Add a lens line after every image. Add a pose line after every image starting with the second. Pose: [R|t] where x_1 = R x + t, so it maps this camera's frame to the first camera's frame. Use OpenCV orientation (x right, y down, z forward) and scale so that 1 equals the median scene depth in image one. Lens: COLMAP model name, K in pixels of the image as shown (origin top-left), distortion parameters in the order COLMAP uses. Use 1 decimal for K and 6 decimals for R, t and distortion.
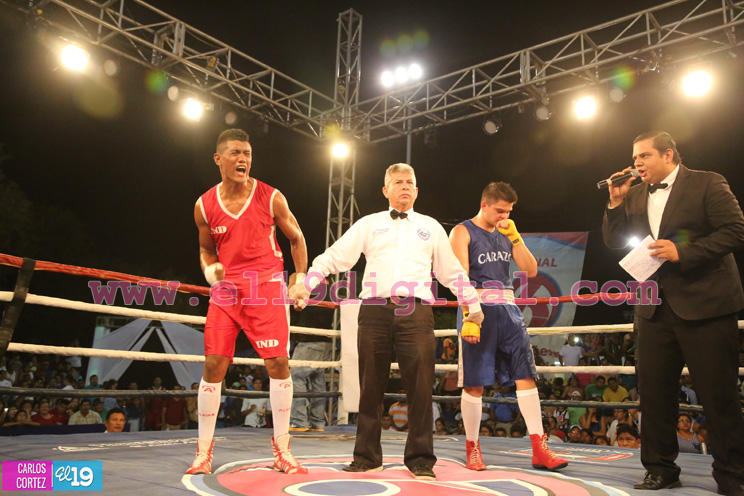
lens RADIAL K [[660.1, 0, 372.0], [0, 660.1, 248.0], [0, 0, 1]] dist [0.008331, 0.009249]
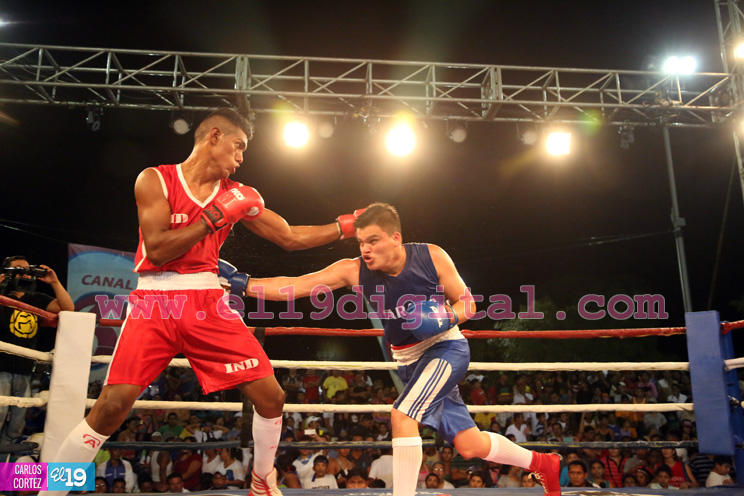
lens RADIAL K [[660.1, 0, 372.0], [0, 660.1, 248.0], [0, 0, 1]] dist [0.008331, 0.009249]
pose [[0.710934, 0.147184, 0.687684, -0.224041], [-0.116587, 0.988990, -0.091144, 0.028719], [-0.693528, -0.015378, 0.720266, 0.193299]]
